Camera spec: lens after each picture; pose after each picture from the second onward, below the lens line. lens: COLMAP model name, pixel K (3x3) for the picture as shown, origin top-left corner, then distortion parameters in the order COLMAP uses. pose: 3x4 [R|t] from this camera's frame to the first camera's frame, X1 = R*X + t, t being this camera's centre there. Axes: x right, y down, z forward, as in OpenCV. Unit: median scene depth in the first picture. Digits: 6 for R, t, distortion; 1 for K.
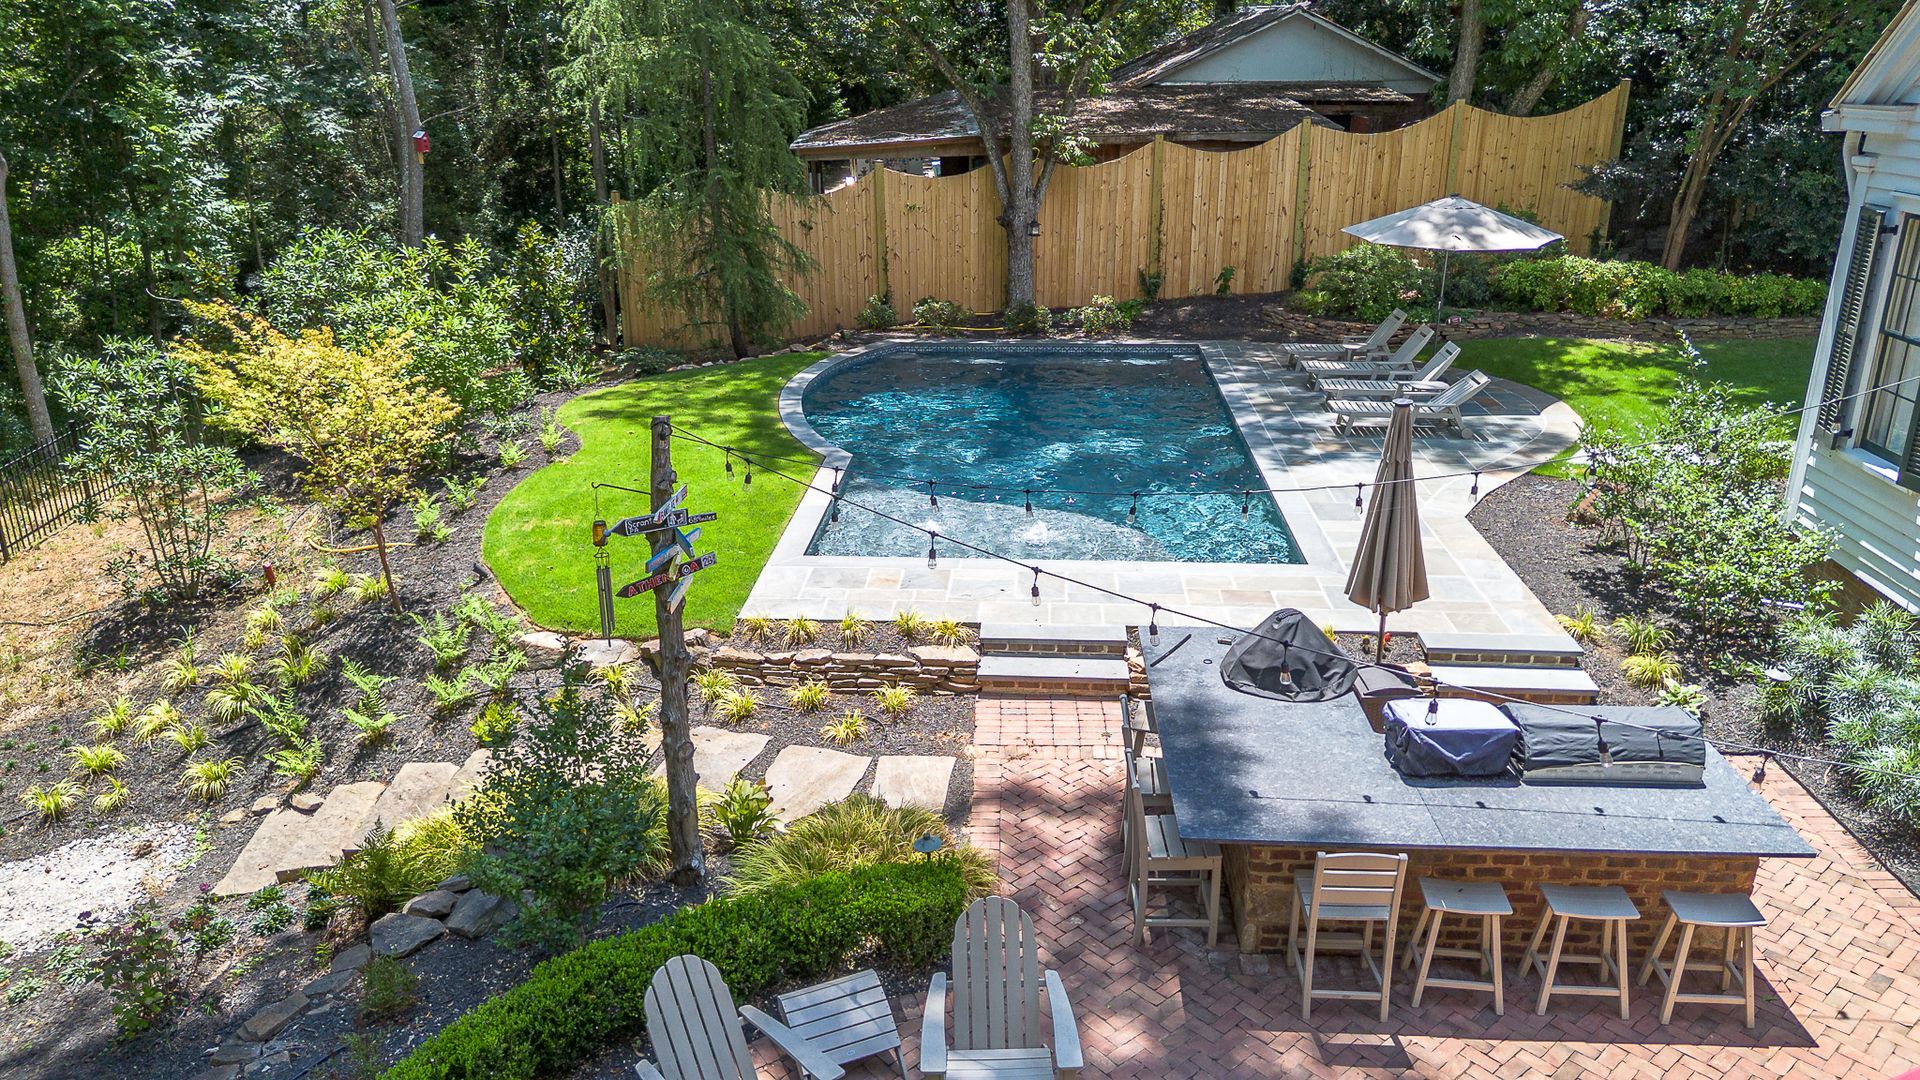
lens RADIAL K [[1352.2, 0, 958.3], [0, 1352.2, 547.6], [0, 0, 1]] dist [0.074244, -0.086253]
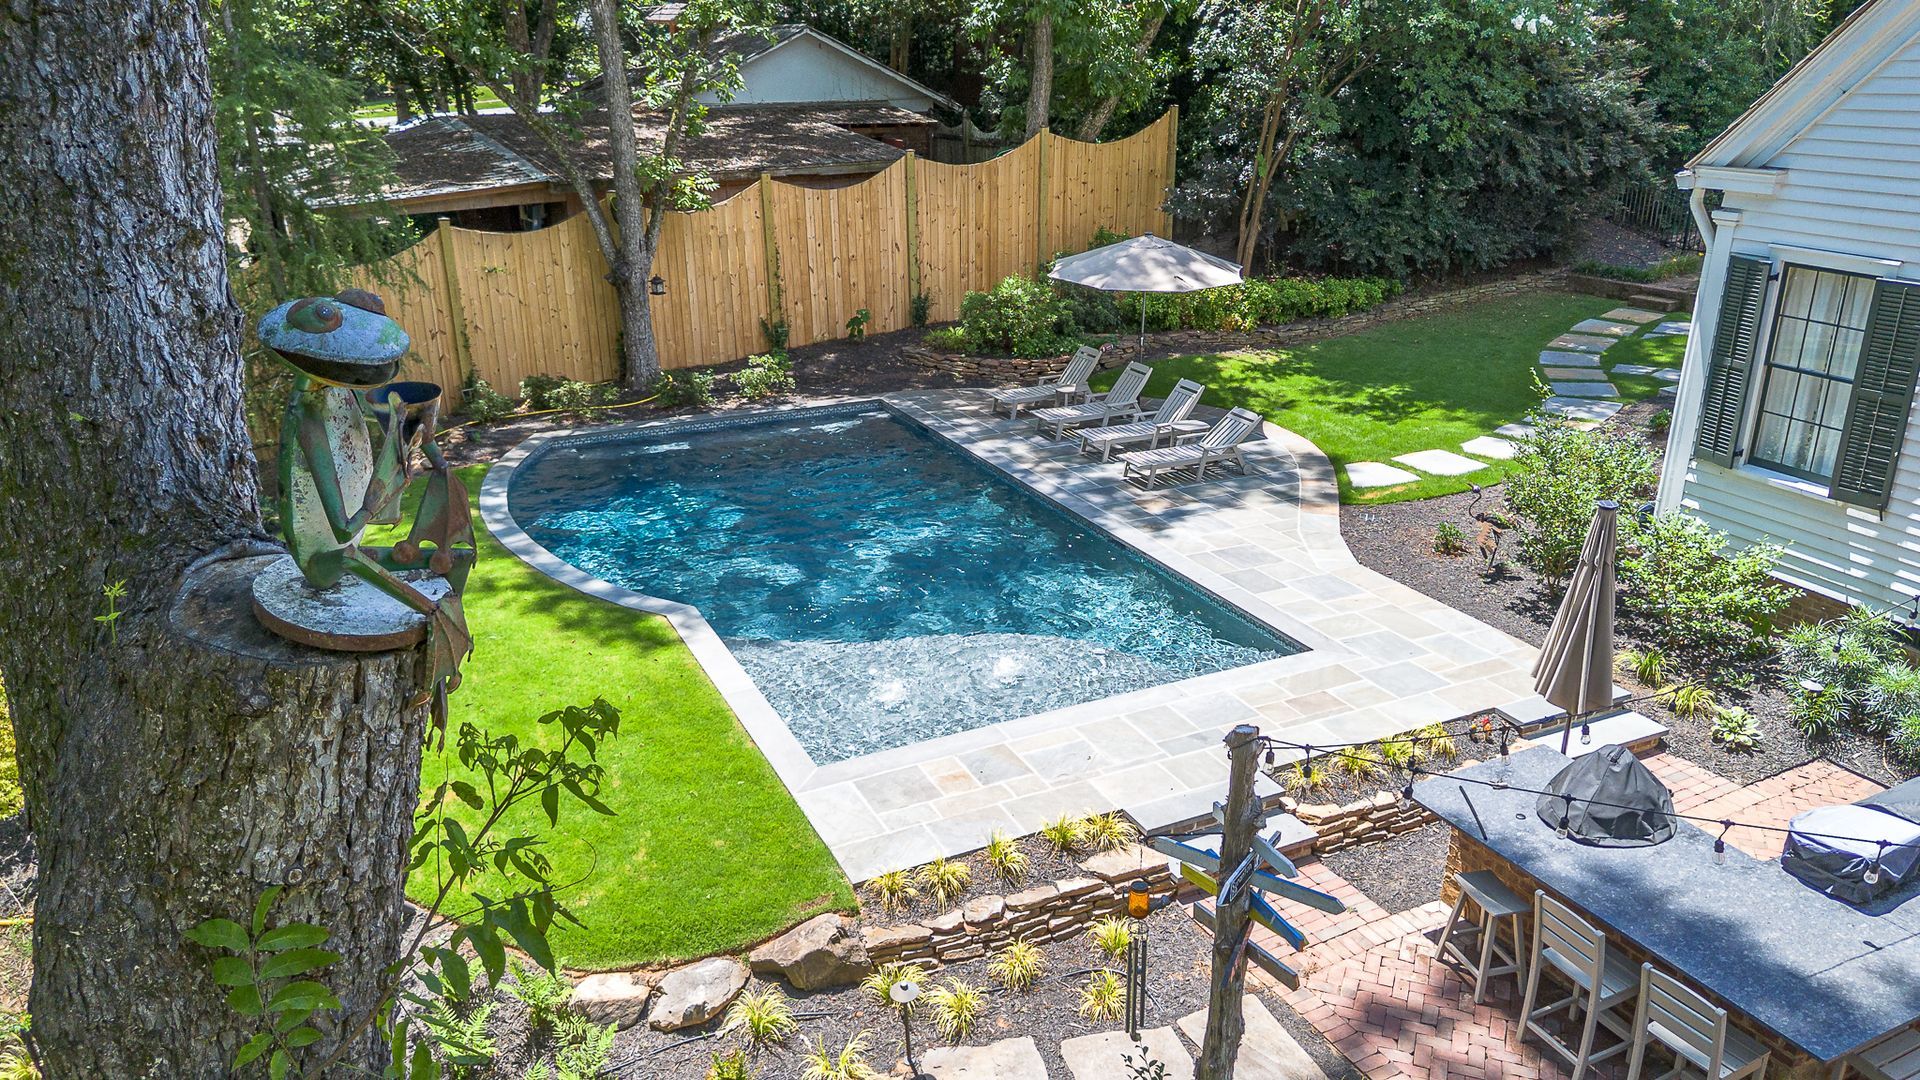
lens RADIAL K [[1361.2, 0, 960.0], [0, 1361.2, 540.0], [0, 0, 1]] dist [0.072020, -0.083286]
pose [[0.870537, -0.171355, 0.461305, -0.246127], [0.170040, 0.984419, 0.044785, -0.093453], [-0.461792, 0.039453, 0.886111, 0.154296]]
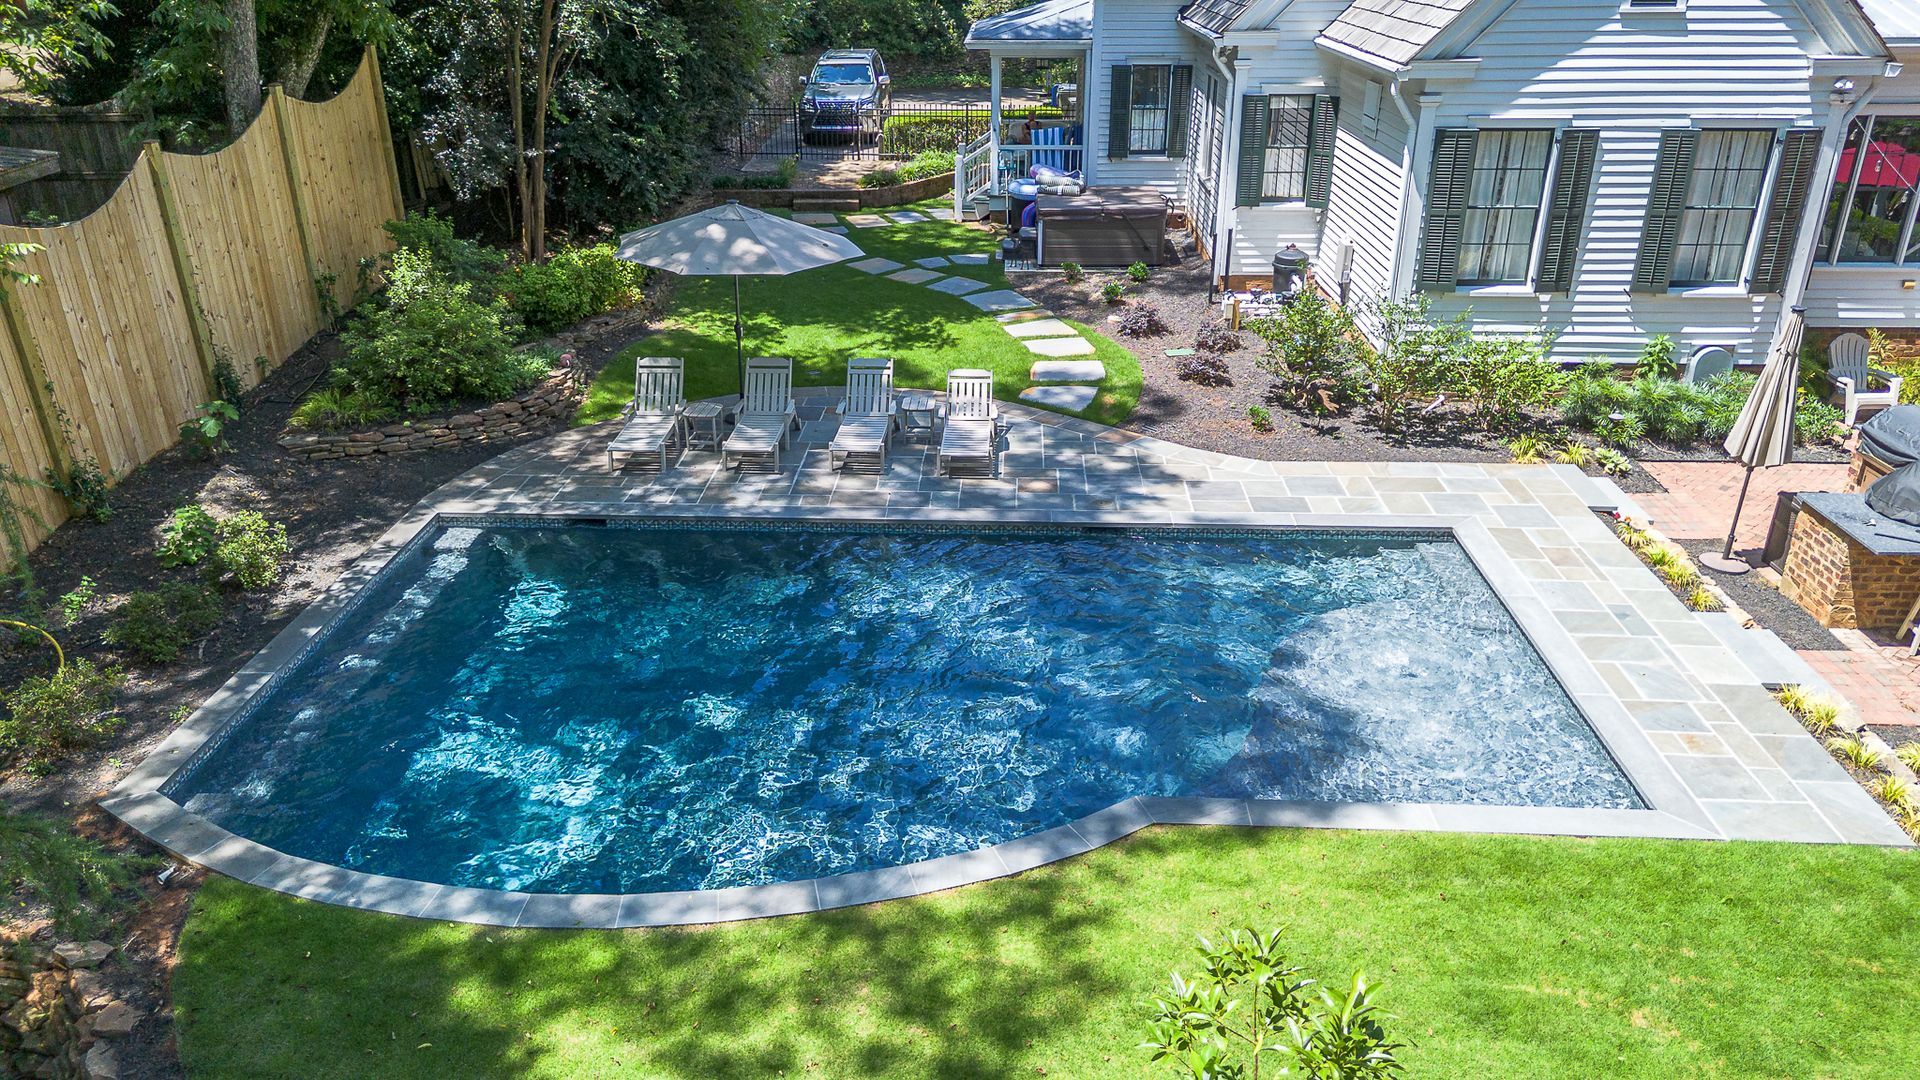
lens RADIAL K [[1367.5, 0, 958.2], [0, 1367.5, 530.2], [0, 0, 1]] dist [0.055246, -0.056615]
pose [[-0.025163, -0.396683, 0.917611, -0.441520], [0.344365, 0.858282, 0.380479, -0.325463], [-0.938499, 0.325567, 0.115006, 0.766896]]
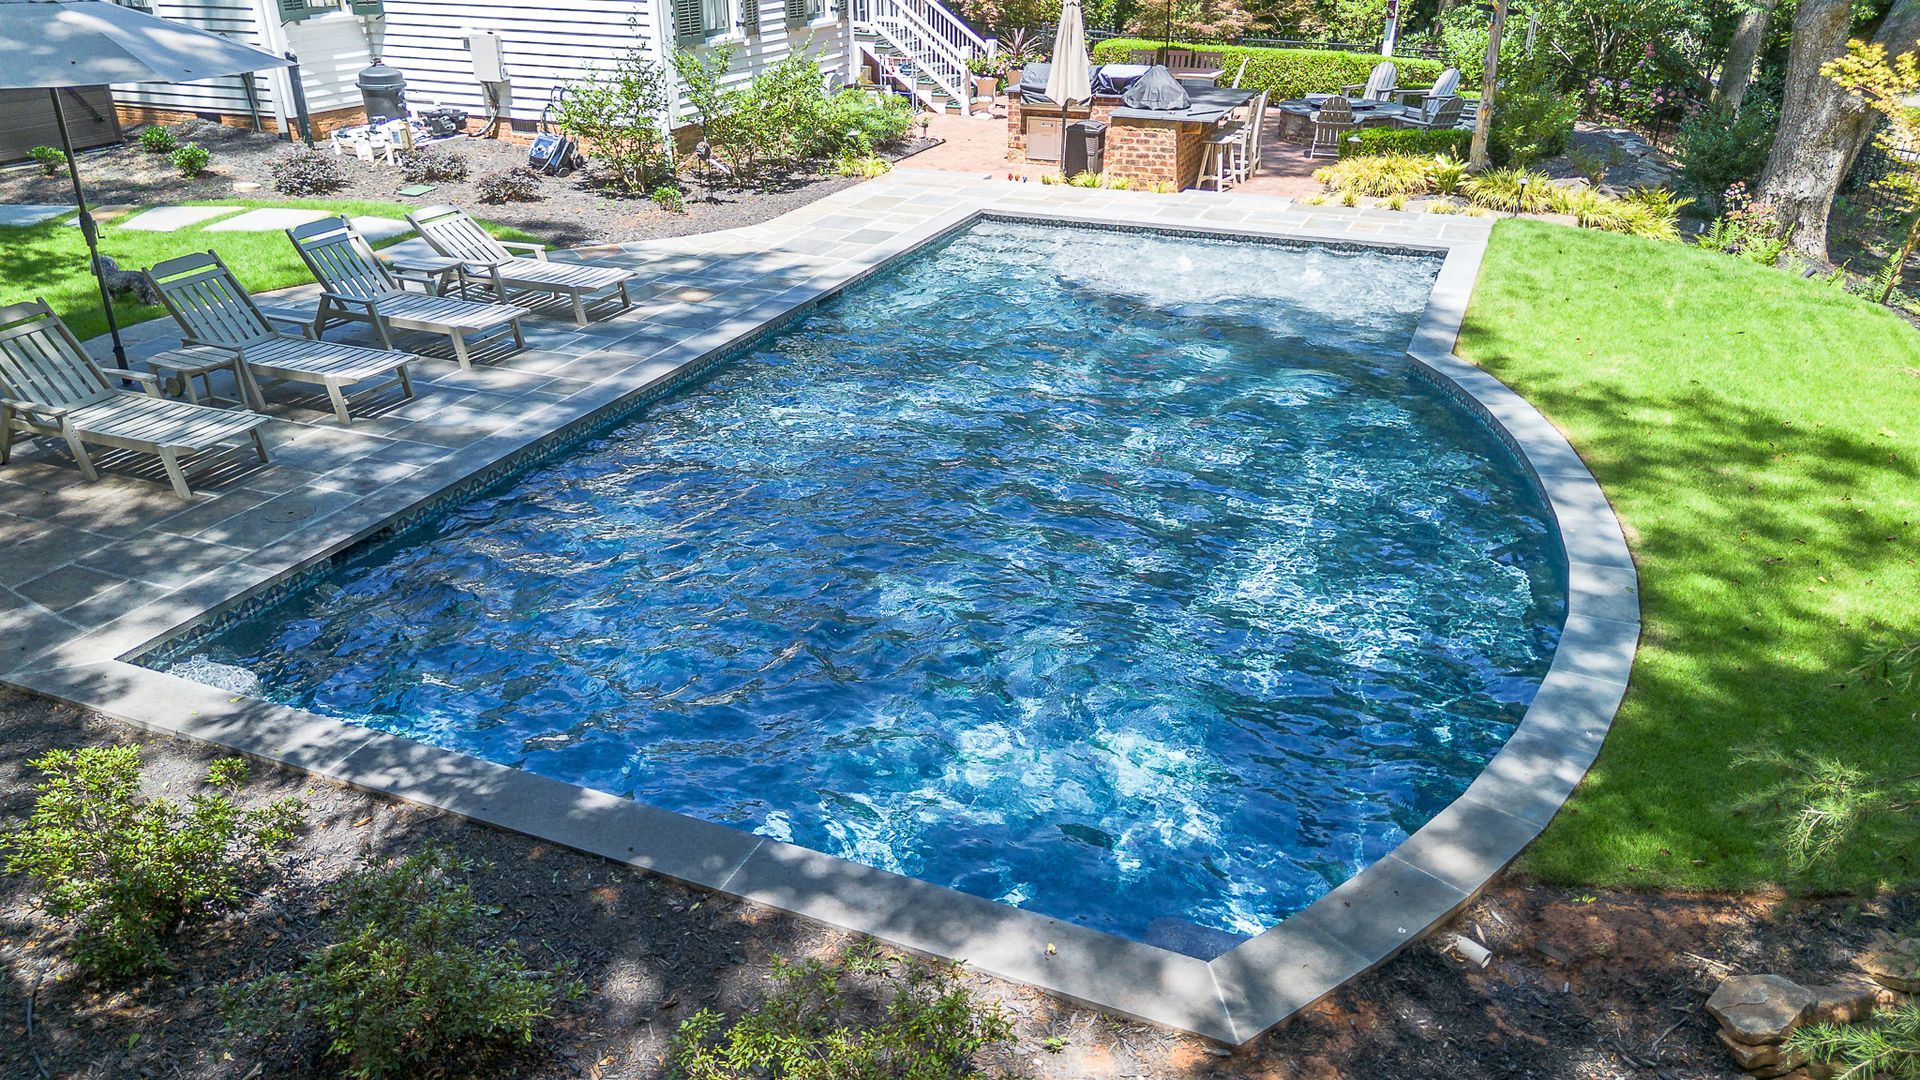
lens RADIAL K [[1353.4, 0, 960.0], [0, 1353.4, 540.0], [0, 0, 1]] dist [0.068421, -0.055820]
pose [[-0.946158, -0.135261, 0.294091, -0.057630], [0.115874, 0.706790, 0.697869, -0.365510], [-0.302255, 0.694372, -0.653062, 1.205675]]
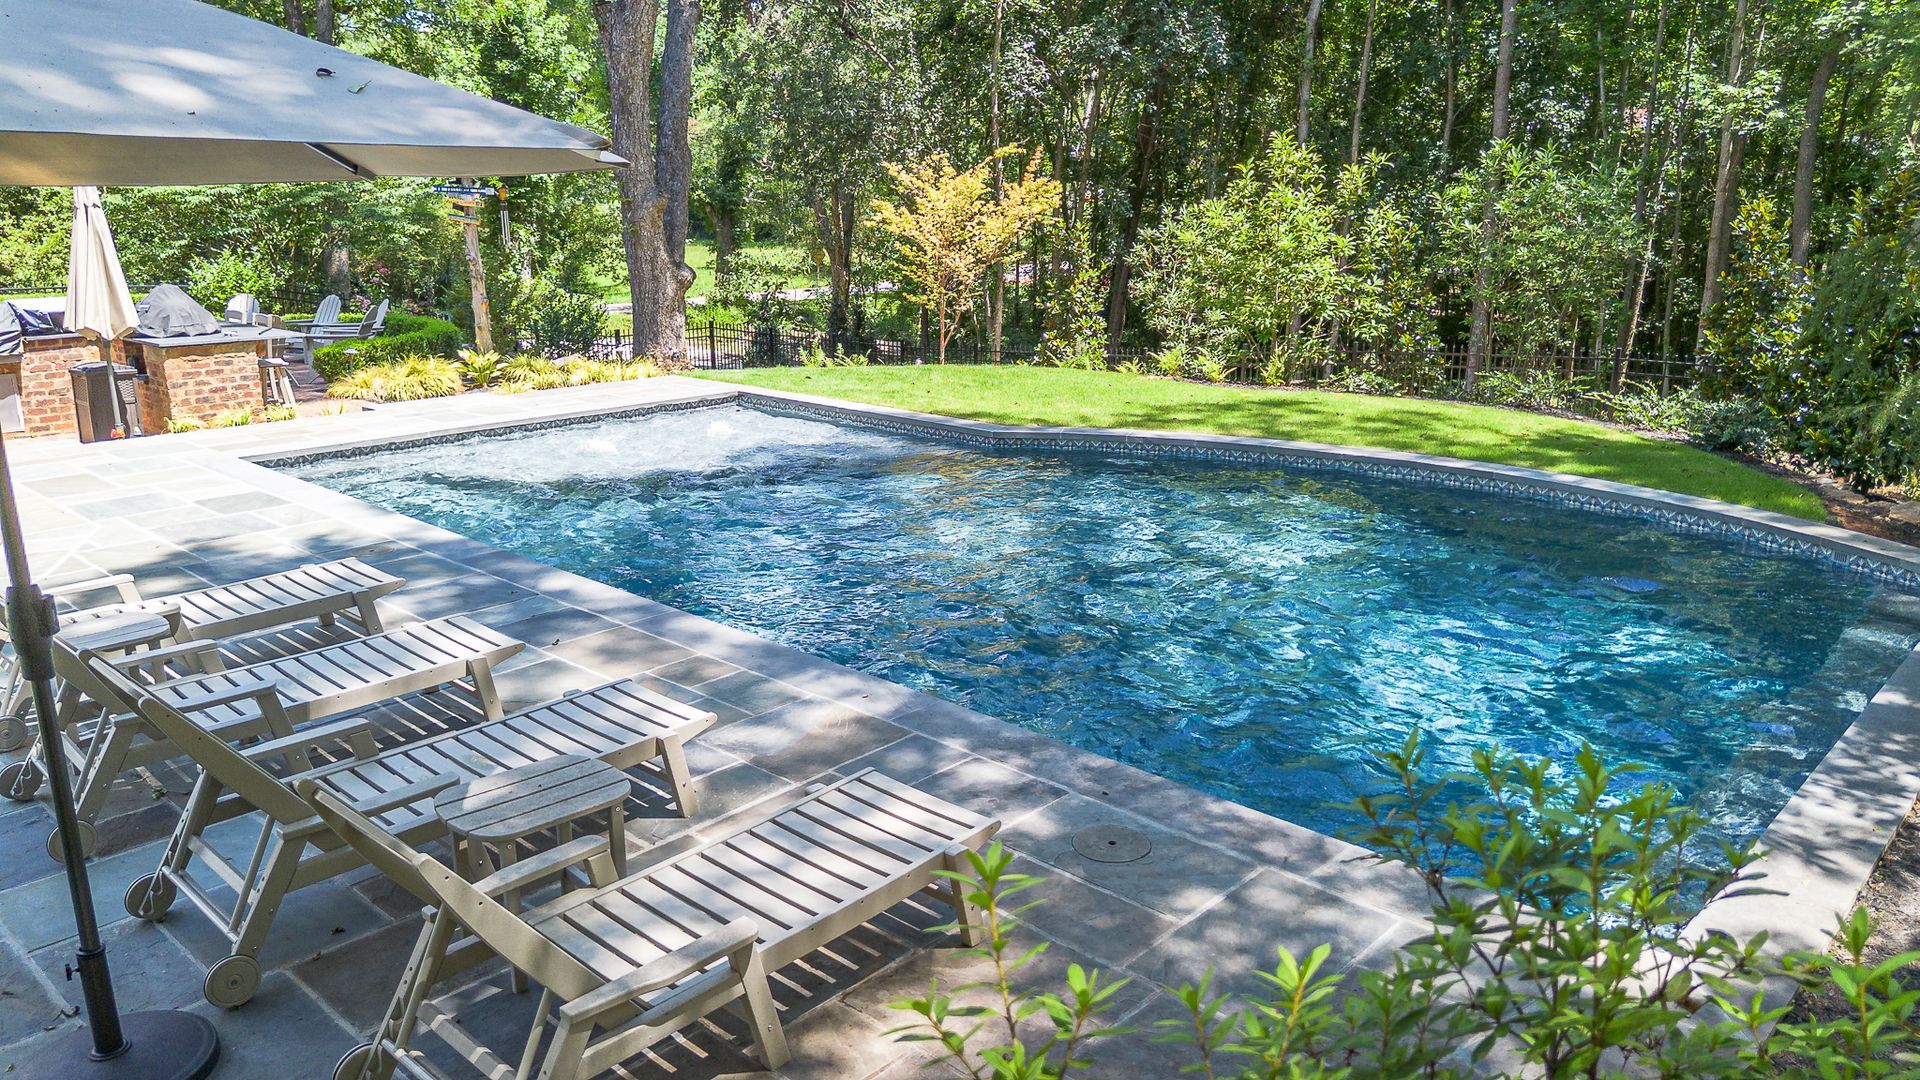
lens RADIAL K [[1367.5, 0, 958.2], [0, 1367.5, 530.2], [0, 0, 1]] dist [0.055246, -0.056615]
pose [[-0.628829, 0.197054, -0.752160, 0.387402], [-0.261312, 0.857530, 0.443124, -0.265748], [0.732319, 0.475197, -0.487747, 1.077718]]
